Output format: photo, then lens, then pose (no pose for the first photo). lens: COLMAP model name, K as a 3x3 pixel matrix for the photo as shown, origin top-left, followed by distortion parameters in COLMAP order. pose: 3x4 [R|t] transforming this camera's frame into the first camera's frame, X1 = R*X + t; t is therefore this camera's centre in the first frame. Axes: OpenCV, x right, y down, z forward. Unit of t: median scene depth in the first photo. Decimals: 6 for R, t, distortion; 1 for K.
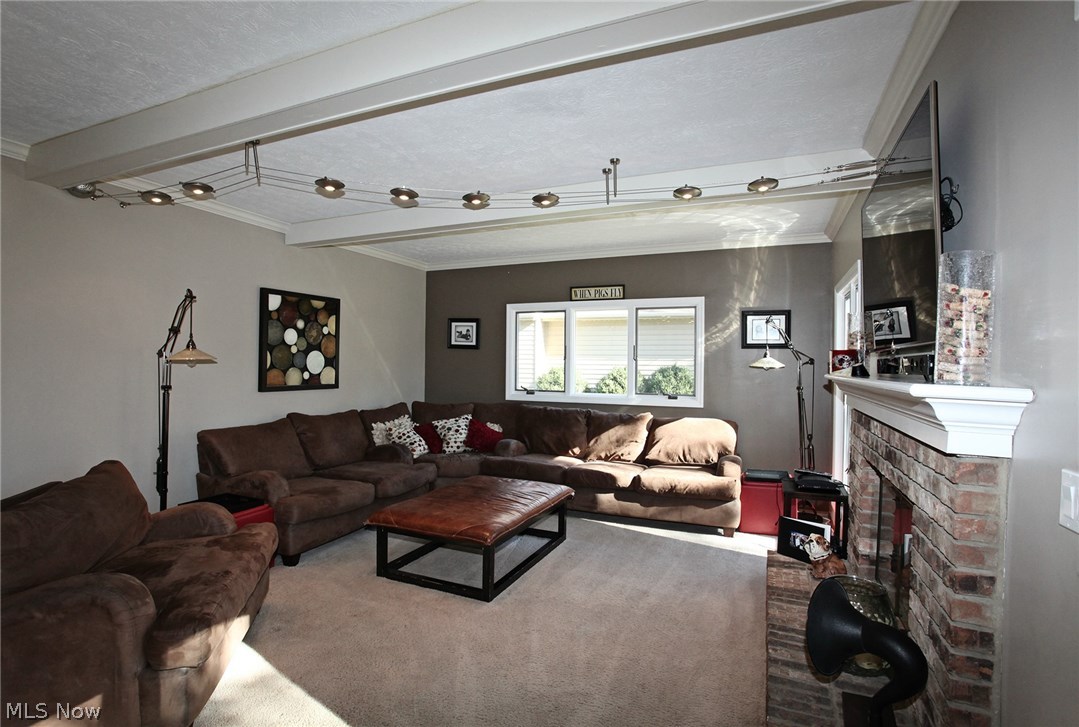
lens RADIAL K [[532.3, 0, 525.2], [0, 532.3, 366.3], [0, 0, 1]] dist [-0.068514, 0.029856]
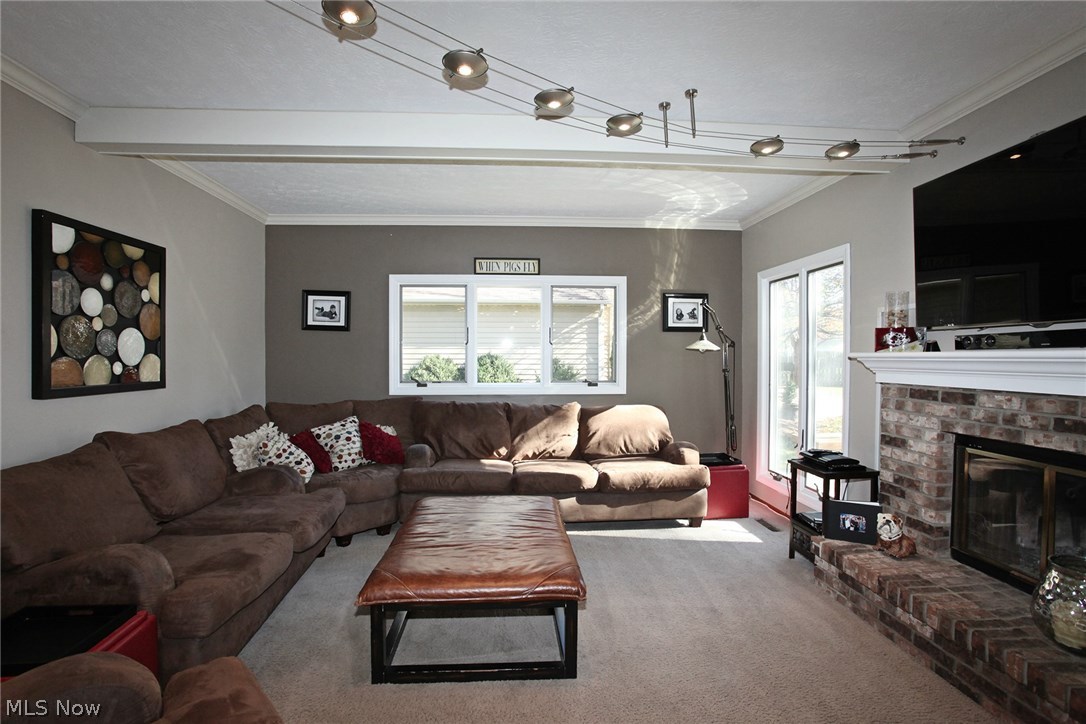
lens RADIAL K [[535.7, 0, 537.8], [0, 535.7, 364.0], [0, 0, 1]] dist [-0.068514, 0.029856]
pose [[0.880076, -0.017353, 0.474516, -0.263578], [0.011128, 0.999811, 0.015924, 0.008014], [-0.474703, -0.008734, 0.880103, 0.239120]]
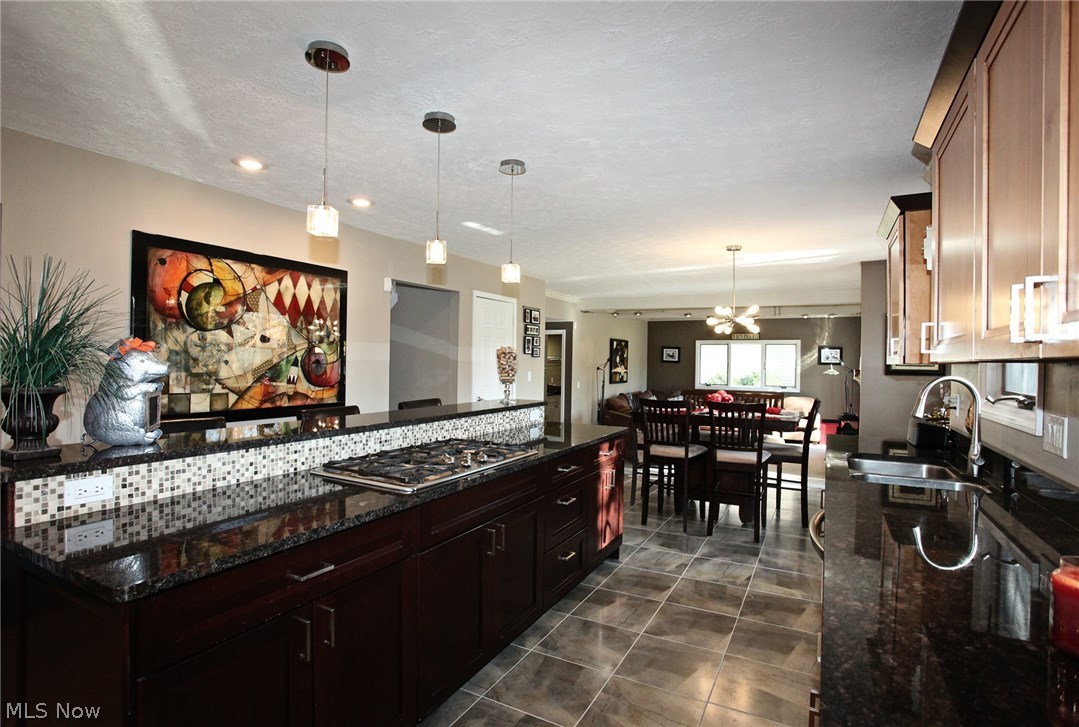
lens RADIAL K [[532.3, 0, 536.6], [0, 532.3, 364.2], [0, 0, 1]] dist [-0.068514, 0.029856]
pose [[0.997407, 0.003420, -0.071880, -0.585470], [-0.003408, 0.999994, 0.000285, -0.032618], [0.071881, -0.000039, 0.997413, -1.216131]]
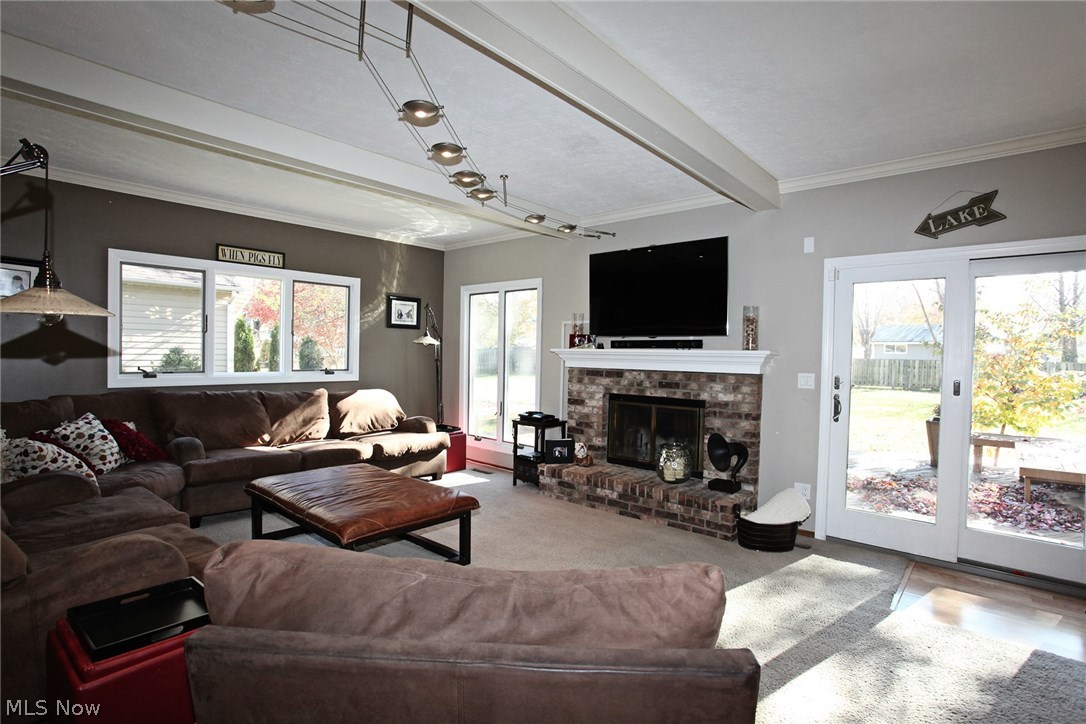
lens RADIAL K [[535.7, 0, 543.8], [0, 535.7, 363.2], [0, 0, 1]] dist [-0.068514, 0.029856]
pose [[0.288966, -0.025204, 0.957008, -0.618315], [-0.010850, 0.999503, 0.029599, 0.006316], [-0.957278, -0.018937, 0.288549, 0.328635]]
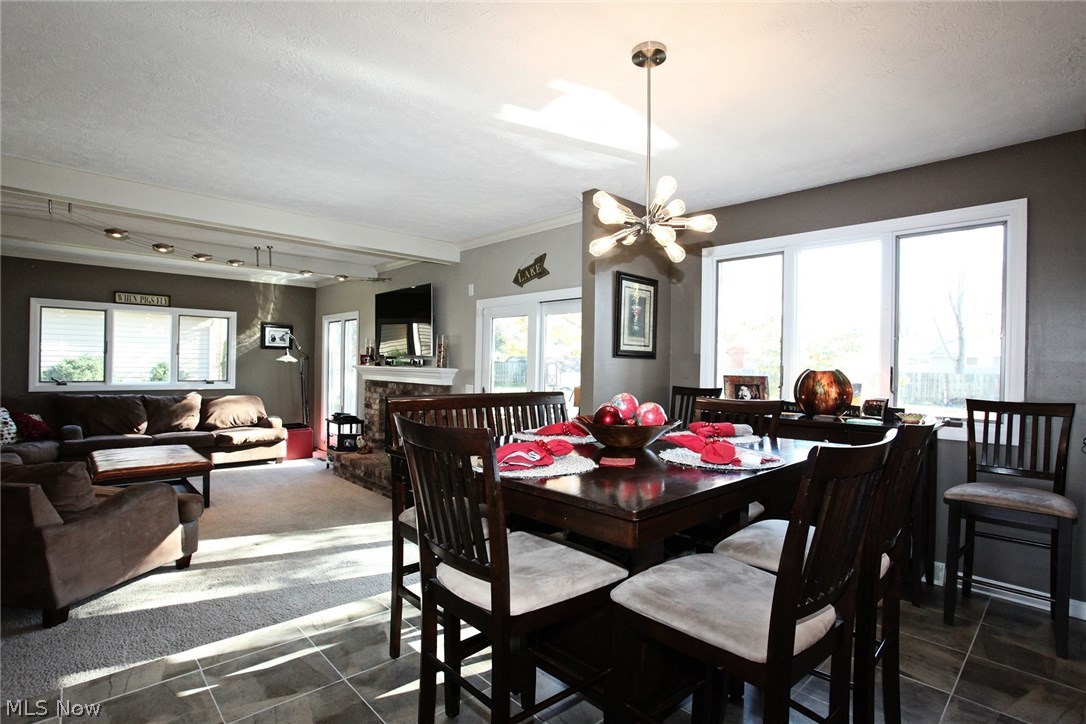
lens RADIAL K [[535.7, 0, 543.6], [0, 535.7, 364.7], [0, 0, 1]] dist [-0.068514, 0.029856]
pose [[0.378056, -0.005224, 0.925768, -0.692710], [-0.010747, 0.999892, 0.010031, -0.011098], [-0.925720, -0.013741, 0.377959, -0.332897]]
